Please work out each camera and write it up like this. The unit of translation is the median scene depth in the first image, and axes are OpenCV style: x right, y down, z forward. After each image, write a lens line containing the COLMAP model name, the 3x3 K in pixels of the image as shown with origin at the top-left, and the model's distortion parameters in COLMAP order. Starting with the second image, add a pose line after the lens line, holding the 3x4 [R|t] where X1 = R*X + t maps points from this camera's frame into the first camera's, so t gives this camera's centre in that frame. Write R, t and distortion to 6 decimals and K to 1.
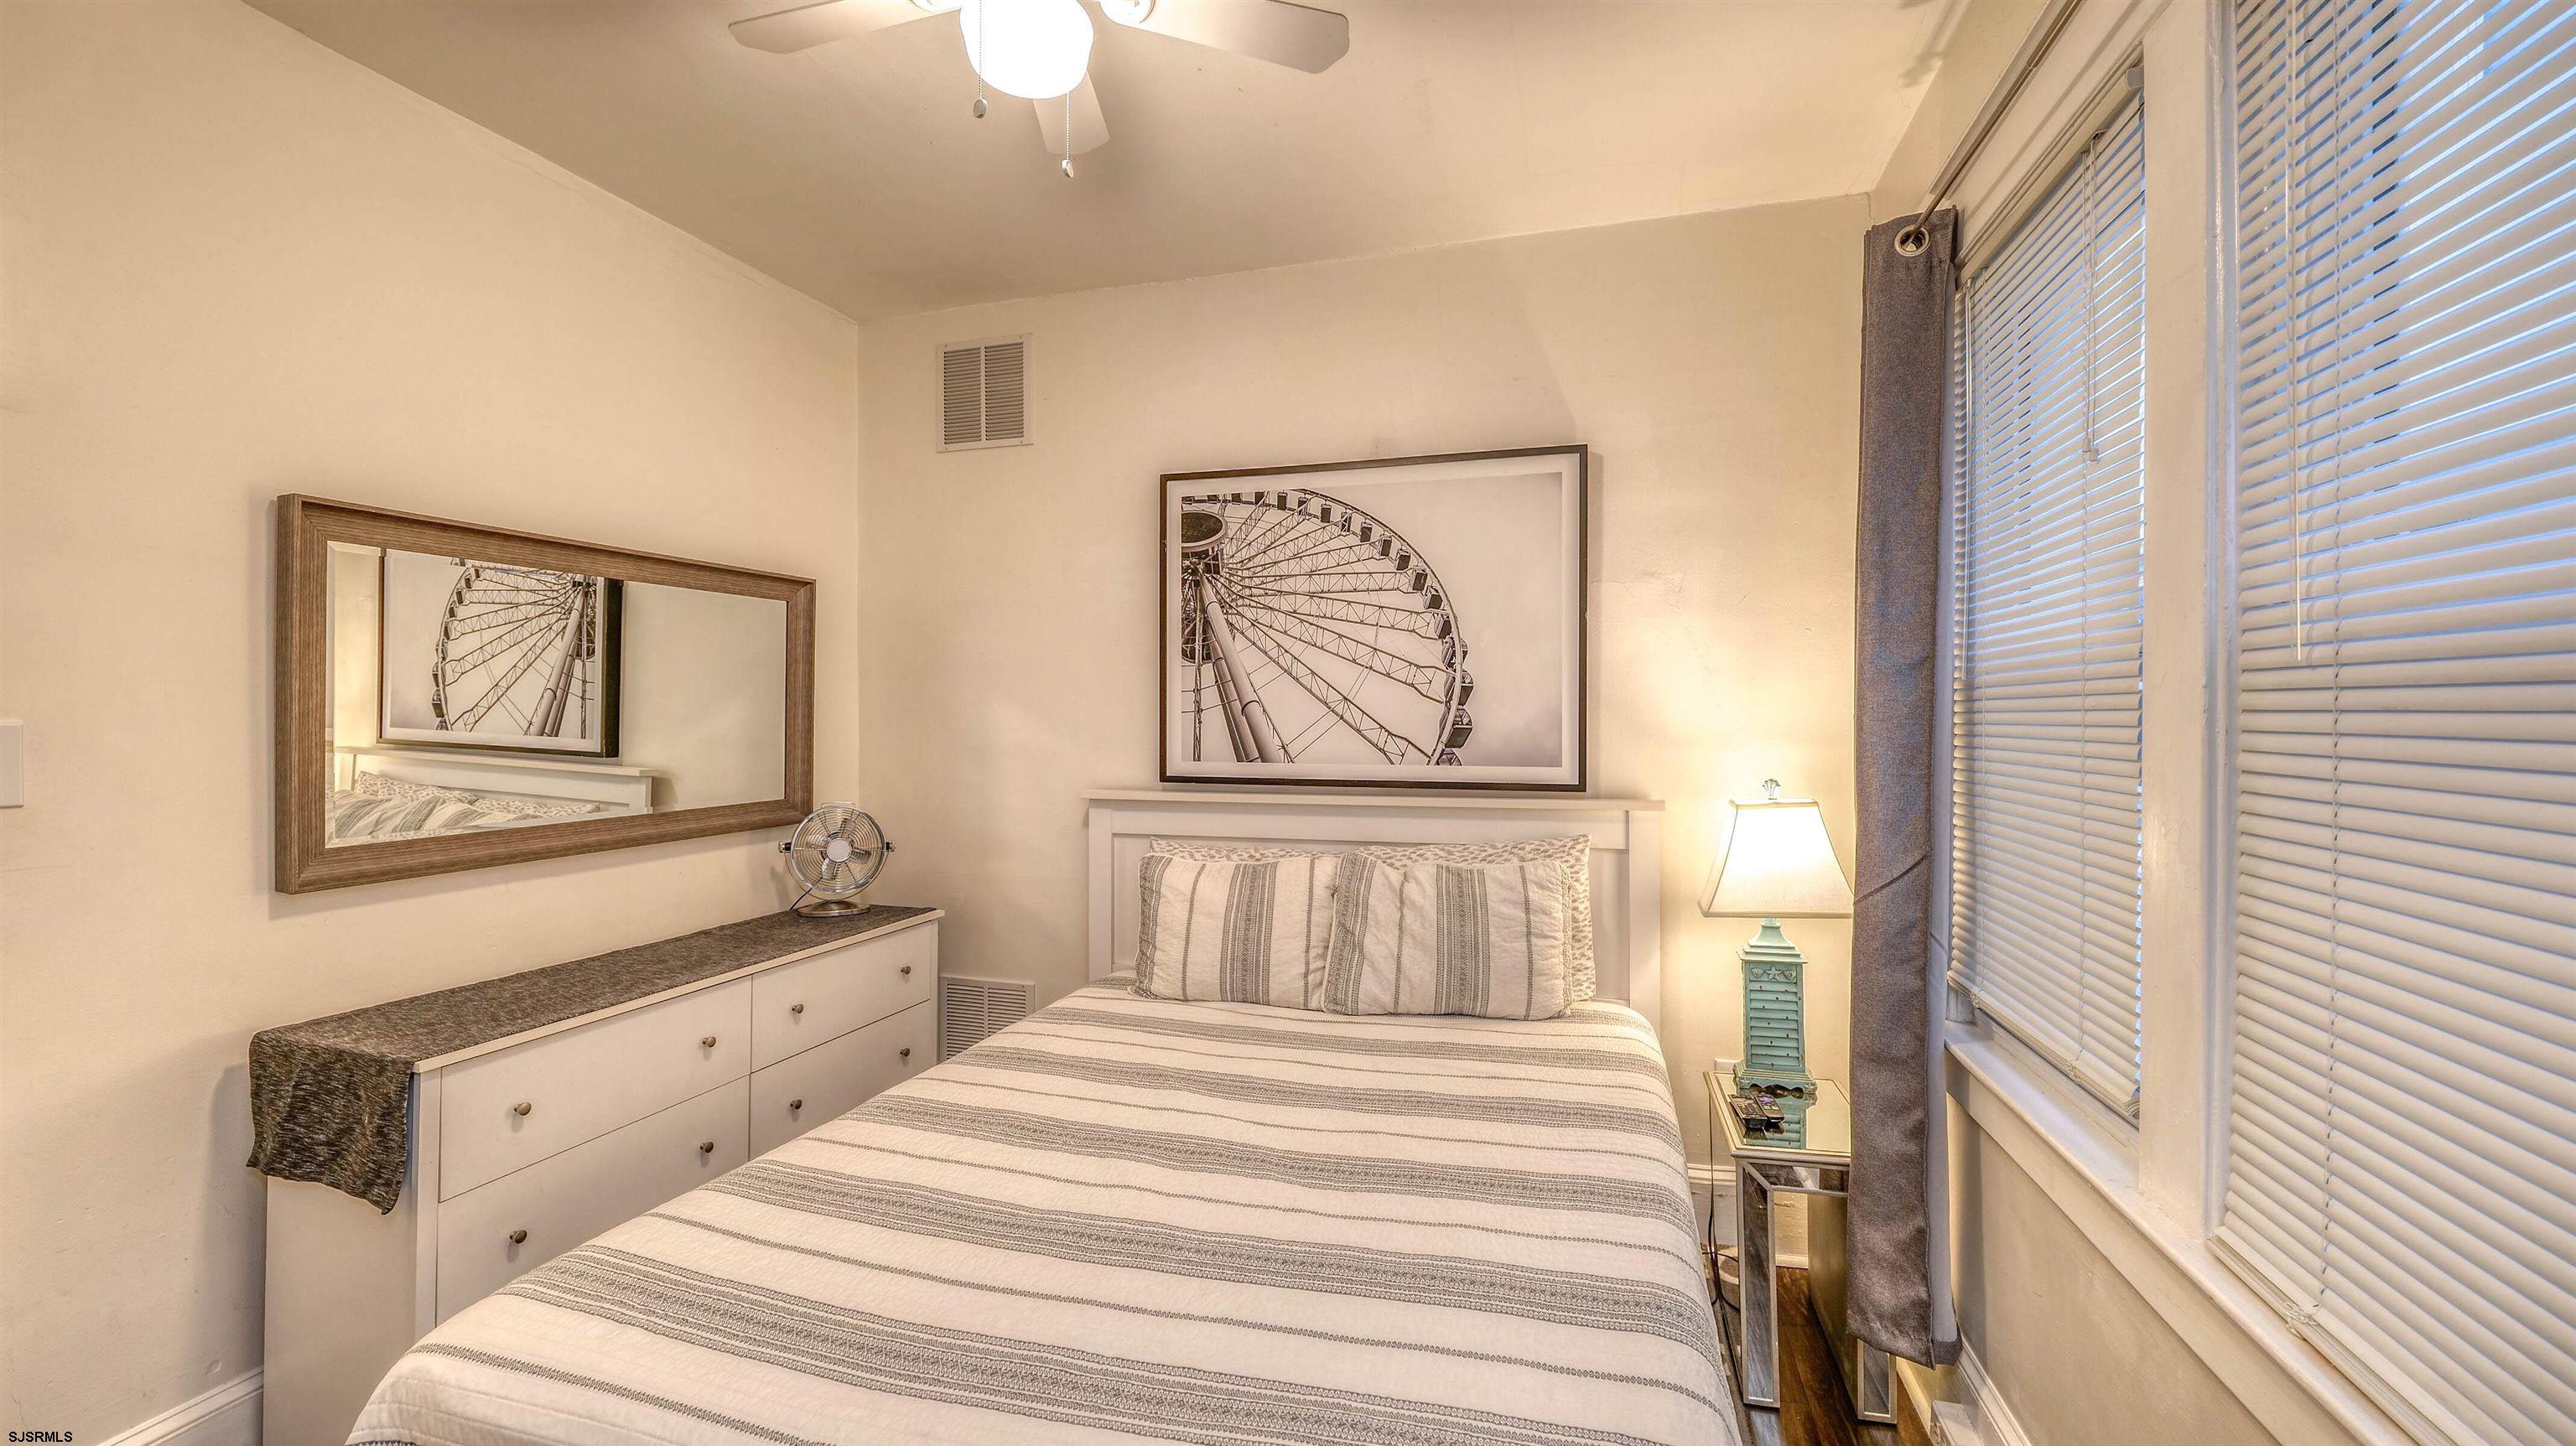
lens RADIAL K [[1040.1, 0, 1280.0], [0, 1040.1, 716.9], [0, 0, 1]] dist [-0.006278, -0.000399]
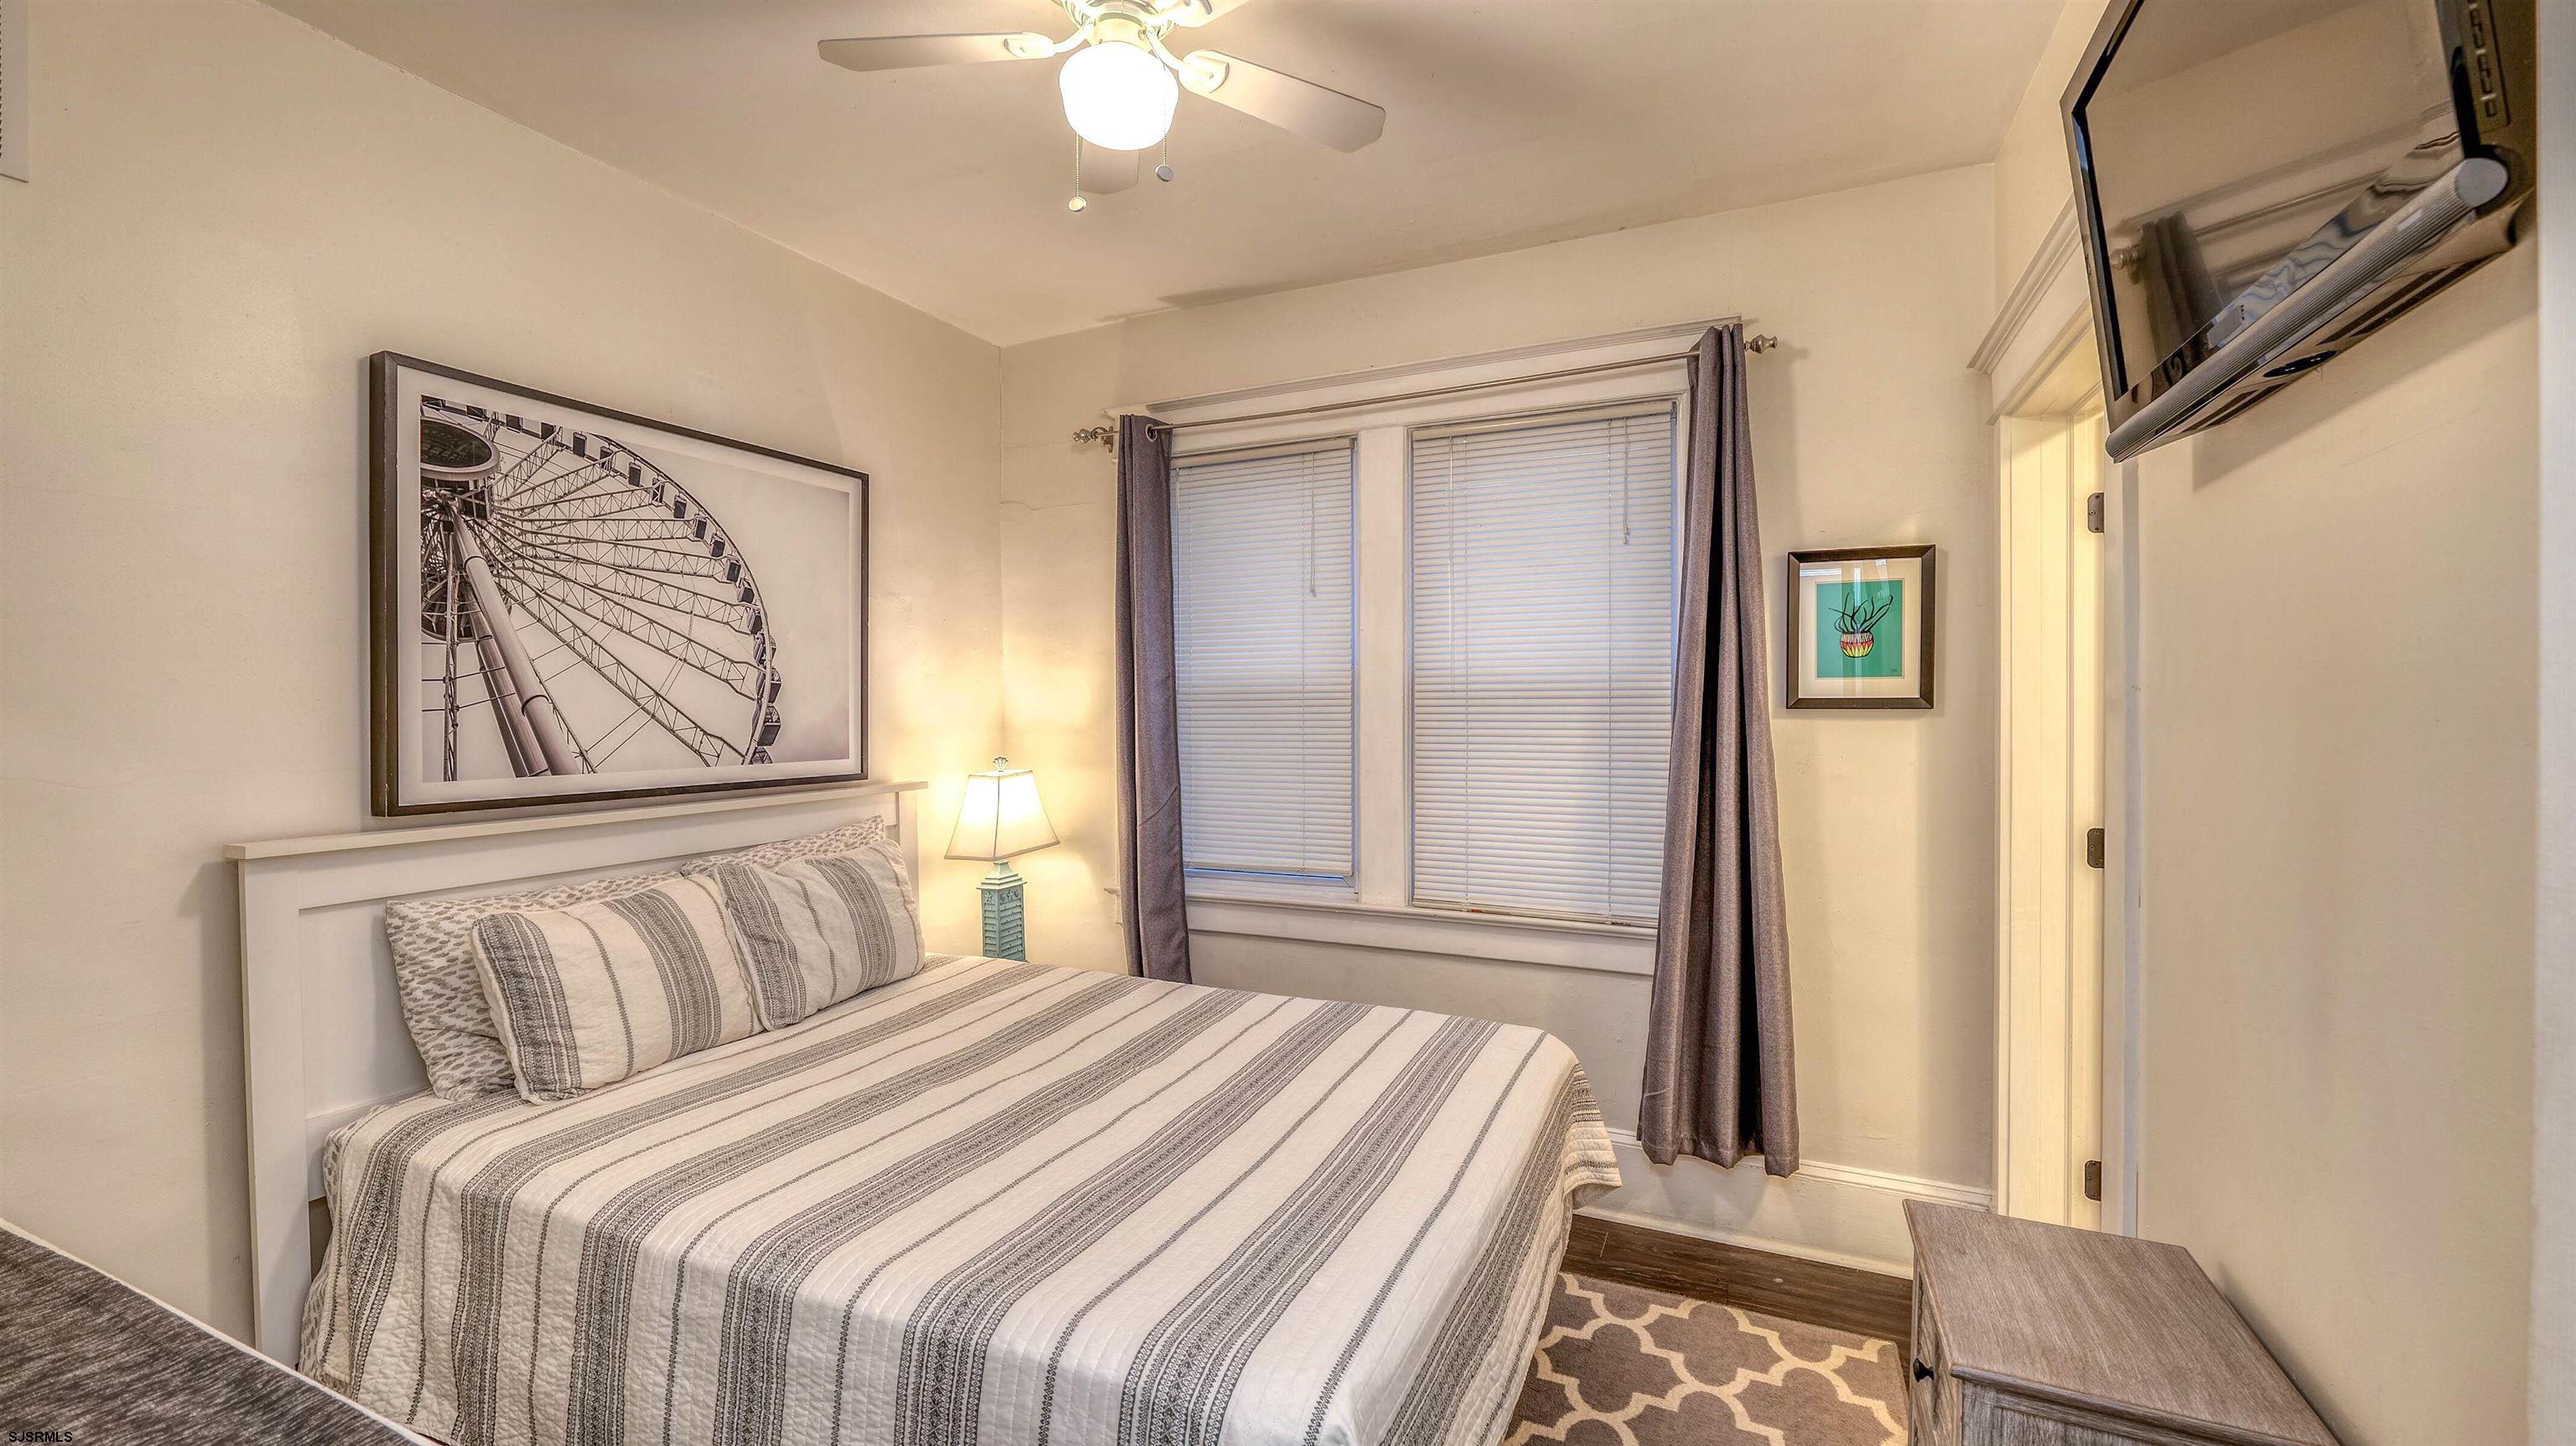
lens RADIAL K [[1040.1, 0, 1278.7], [0, 1040.1, 713.3], [0, 0, 1]] dist [-0.006278, -0.000399]
pose [[0.149461, -0.005722, 0.988751, -0.706378], [0.007596, 0.999960, 0.004639, -0.001812], [-0.988738, 0.006817, 0.149499, 0.355803]]
